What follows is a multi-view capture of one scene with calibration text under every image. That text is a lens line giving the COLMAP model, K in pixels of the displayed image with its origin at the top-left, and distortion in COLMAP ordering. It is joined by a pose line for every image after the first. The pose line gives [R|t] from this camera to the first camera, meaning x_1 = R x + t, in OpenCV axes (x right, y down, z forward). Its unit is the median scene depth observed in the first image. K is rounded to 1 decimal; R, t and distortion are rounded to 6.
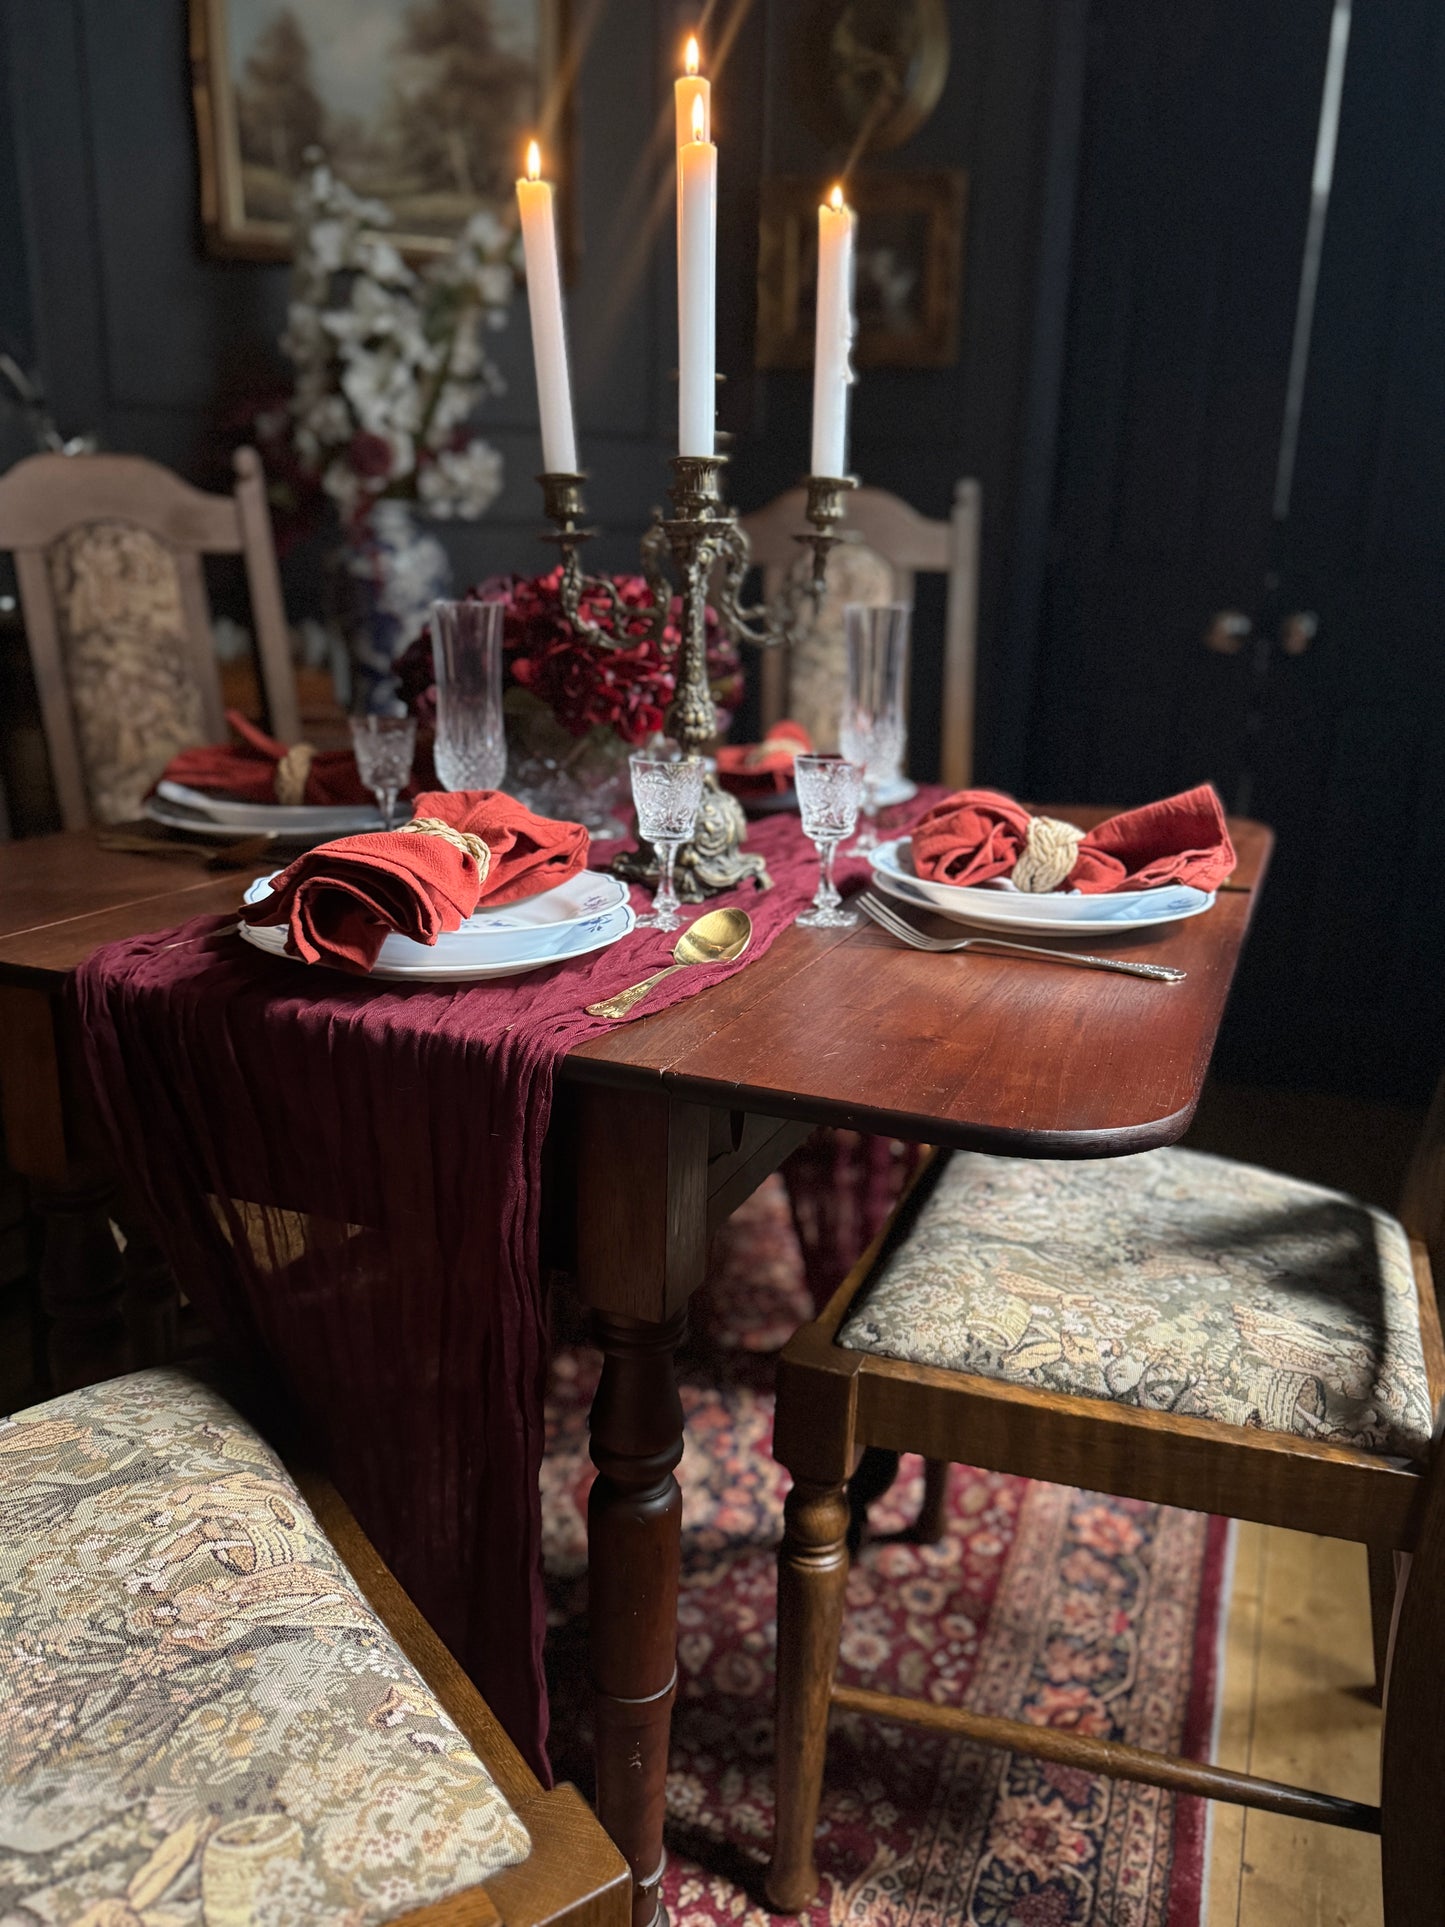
lens RADIAL K [[1466.1, 0, 722.5], [0, 1466.1, 963.5], [0, 0, 1]] dist [0.007980, -0.004088]
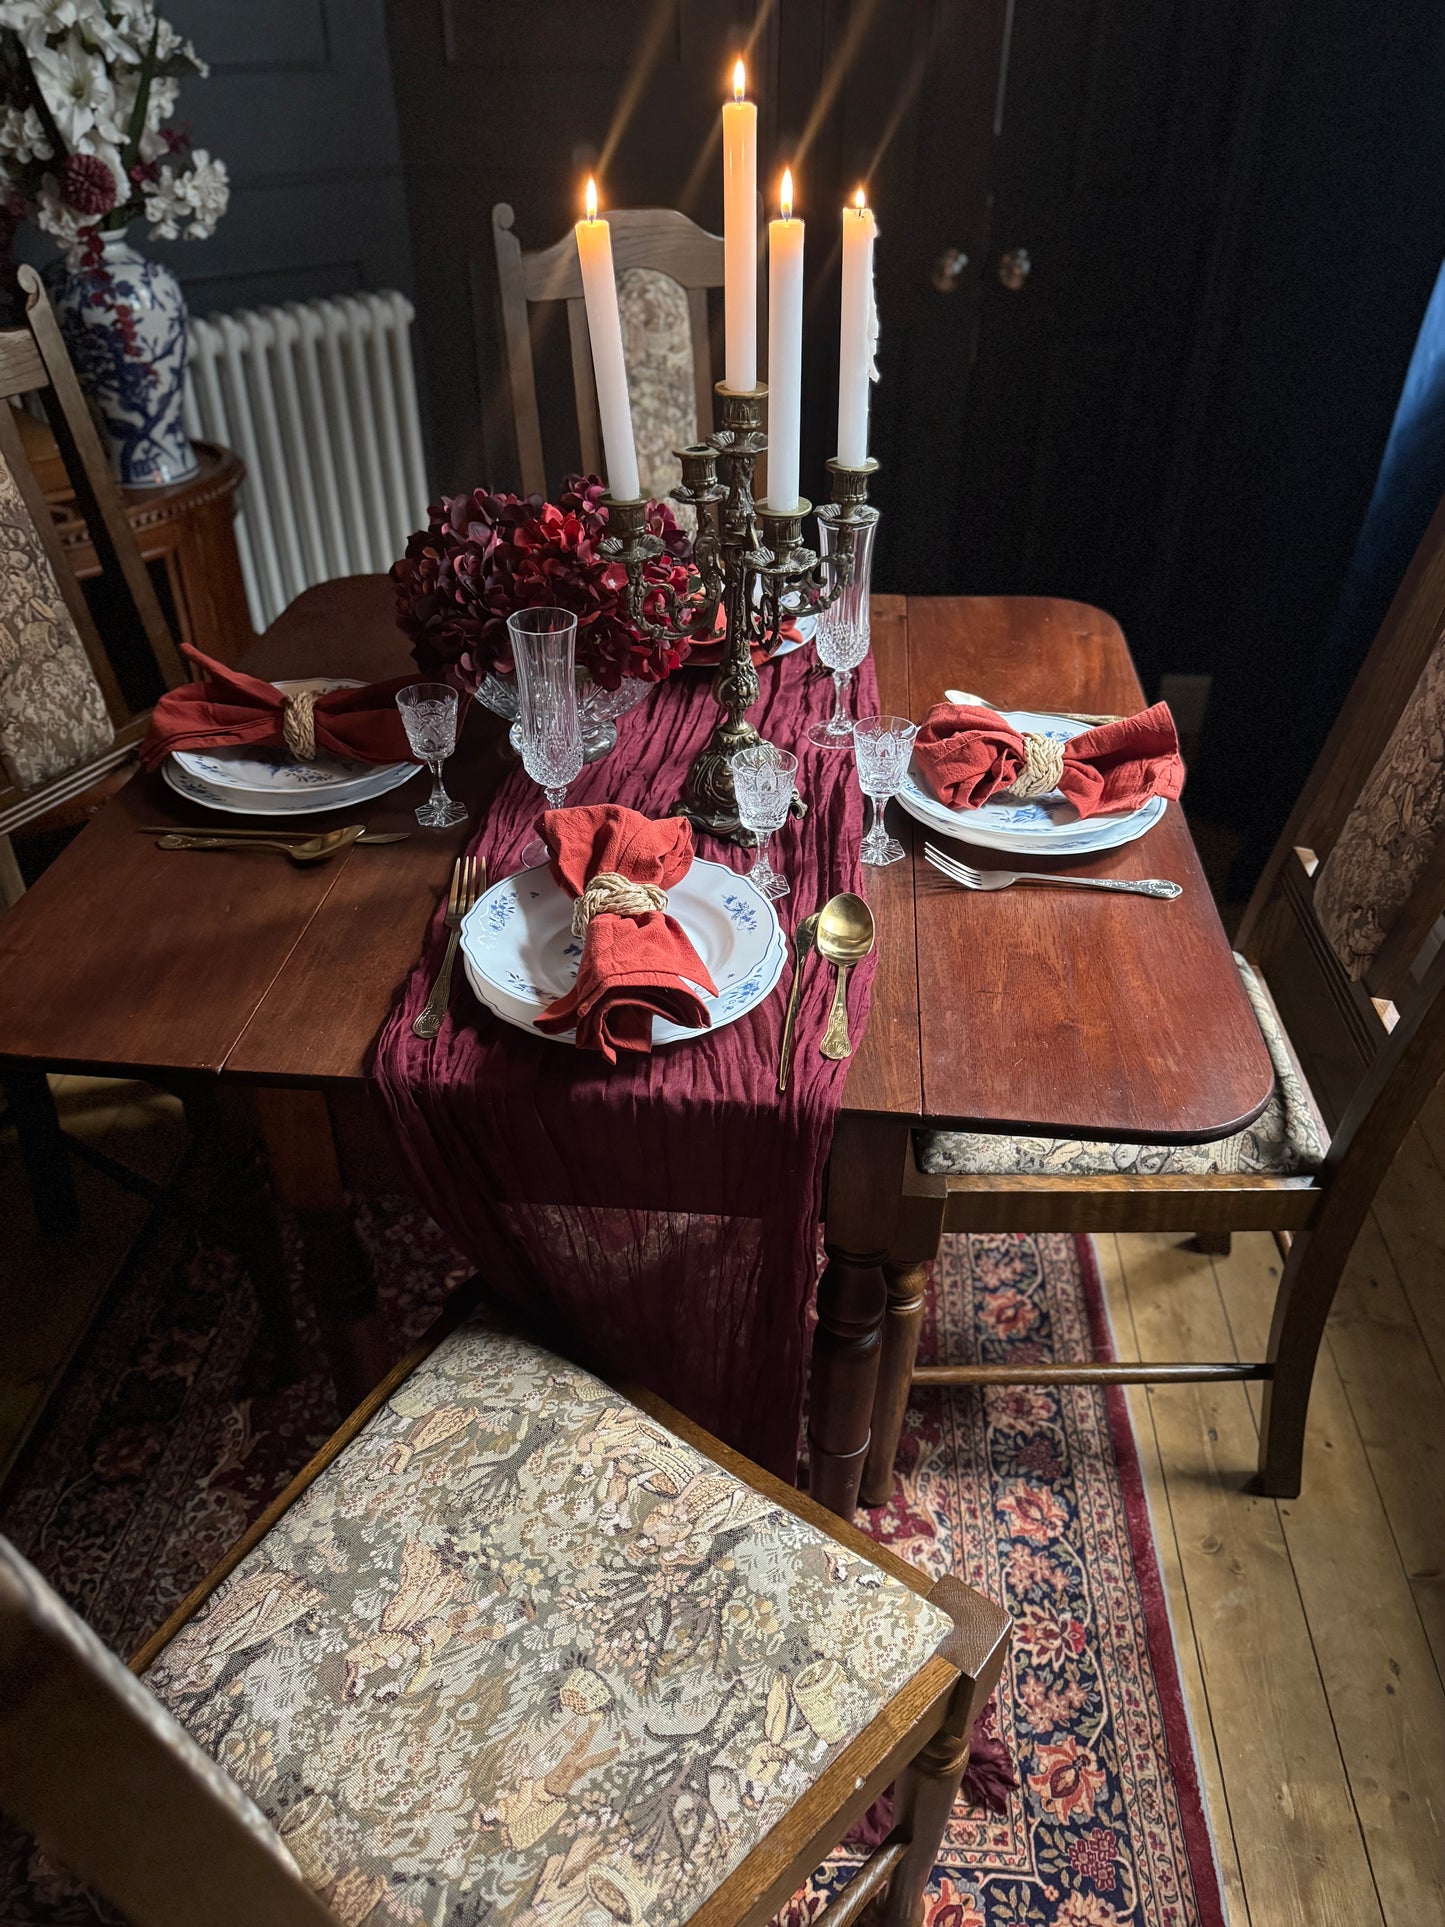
lens RADIAL K [[1458.2, 0, 722.3], [0, 1458.2, 975.5], [0, 0, 1]] dist [0.052088, -0.075073]
pose [[0.953678, -0.189815, 0.233386, -0.346993], [0.097059, 0.928463, 0.358518, -0.373714], [-0.284742, -0.319259, 0.903878, -0.089154]]
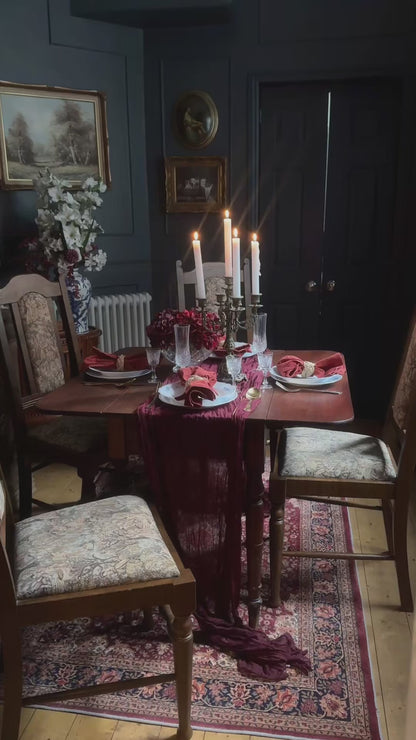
lens RADIAL K [[625.6, 0, 208.0], [0, 625.6, 370.0], [0, 0, 1]] dist [0.077684, -0.004289]
pose [[0.975484, -0.088876, 0.201326, -0.497641], [0.094796, 0.995297, -0.019936, -0.060654], [-0.198607, 0.038532, 0.979321, -0.914625]]
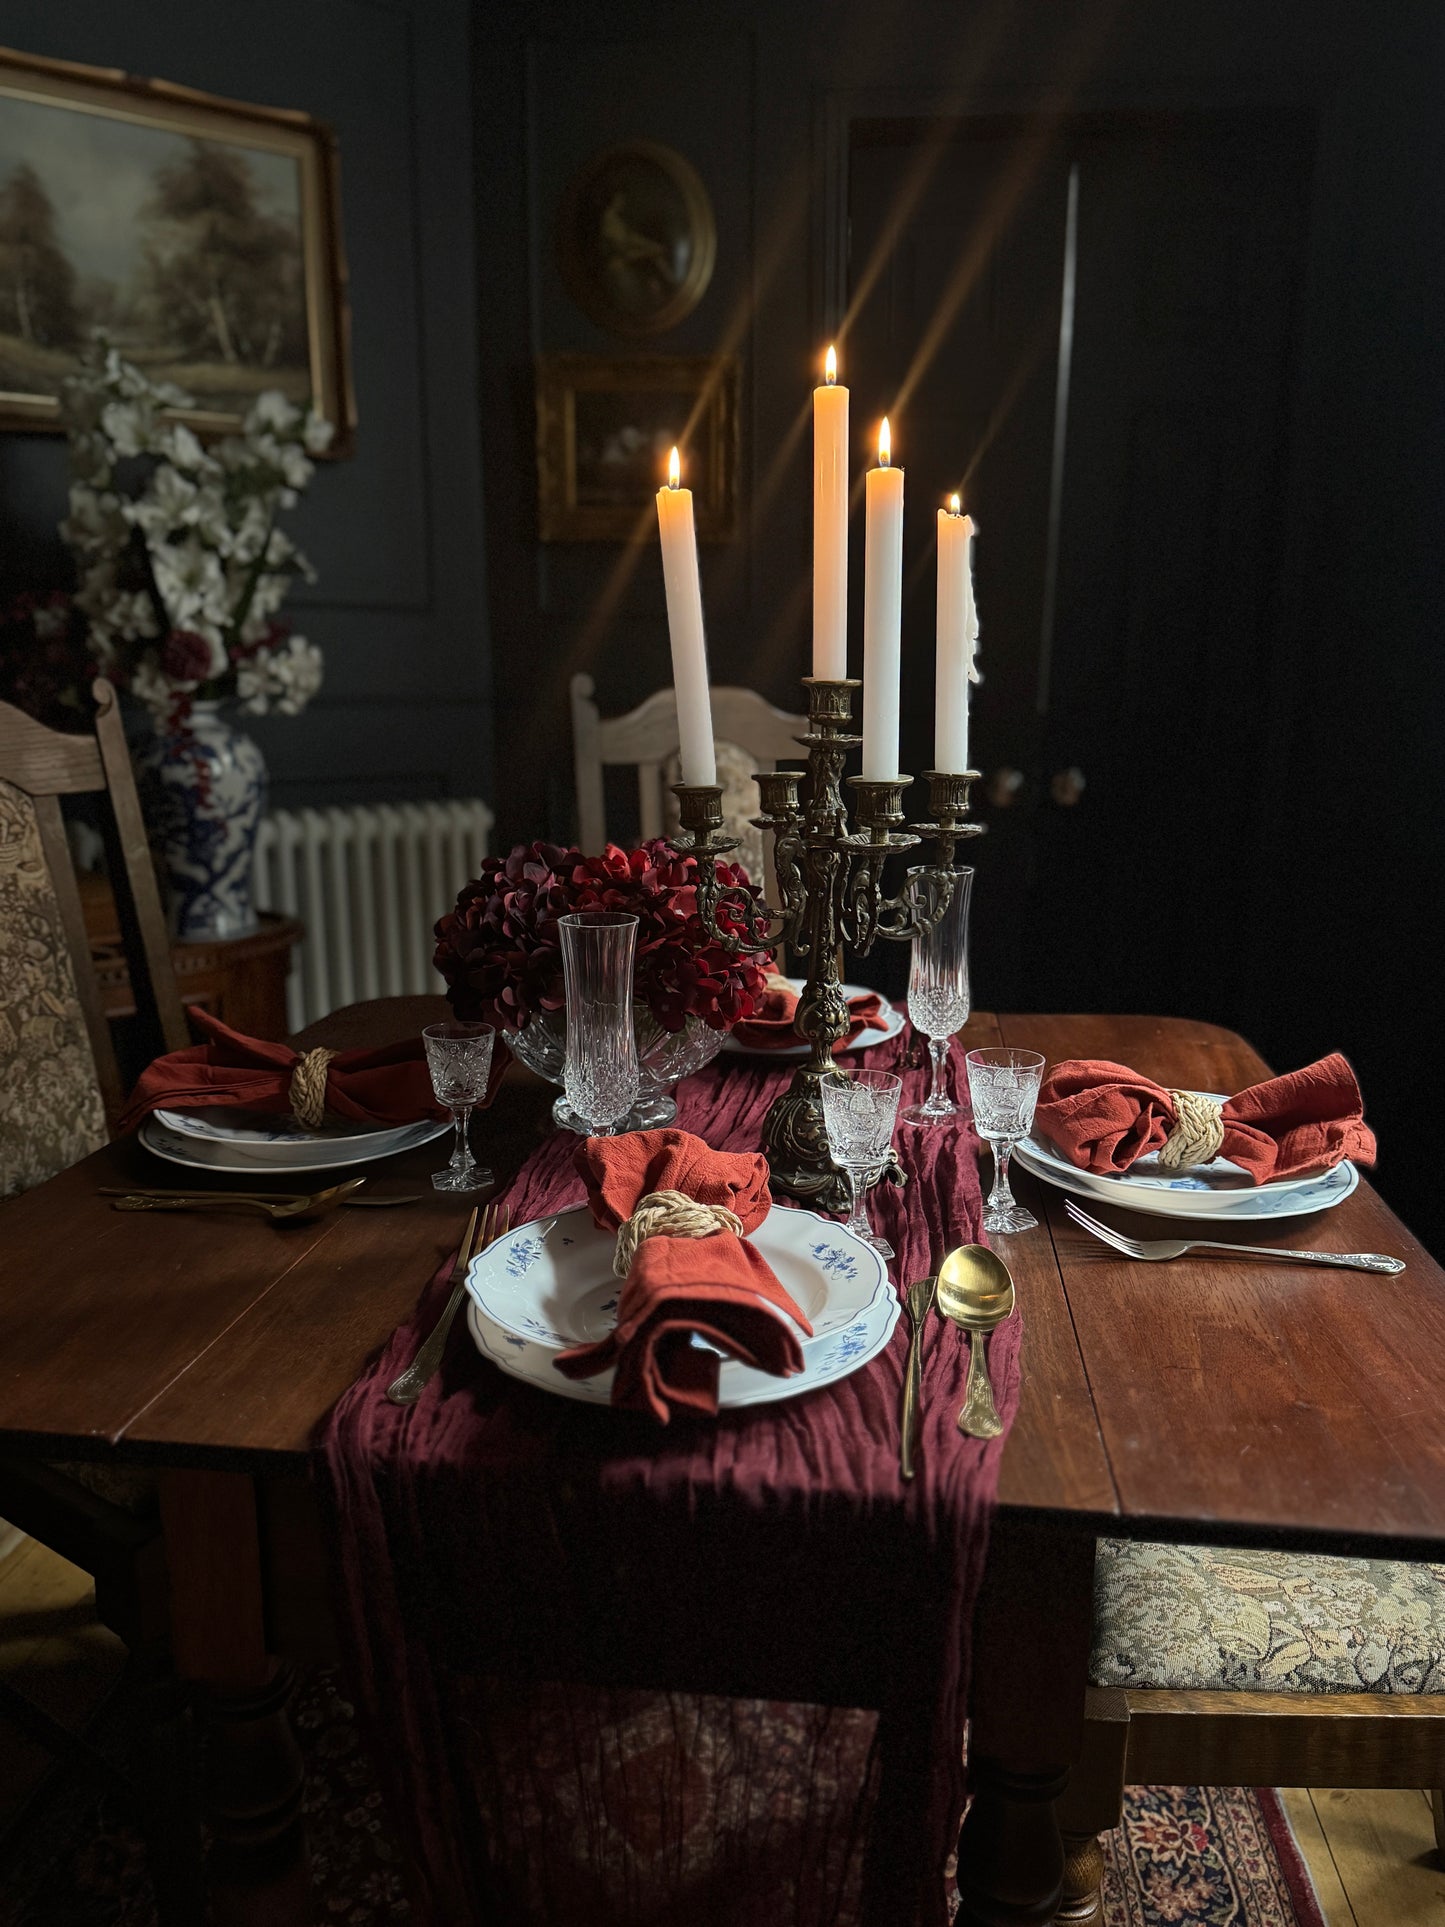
lens RADIAL K [[1455.9, 0, 724.2], [0, 1455.9, 959.9], [0, 0, 1]] dist [0.053827, -0.084352]
pose [[0.963487, -0.076647, 0.256551, -0.332250], [0.091787, 0.994643, -0.047548, -0.169174], [-0.251532, 0.069360, 0.965360, 0.102571]]
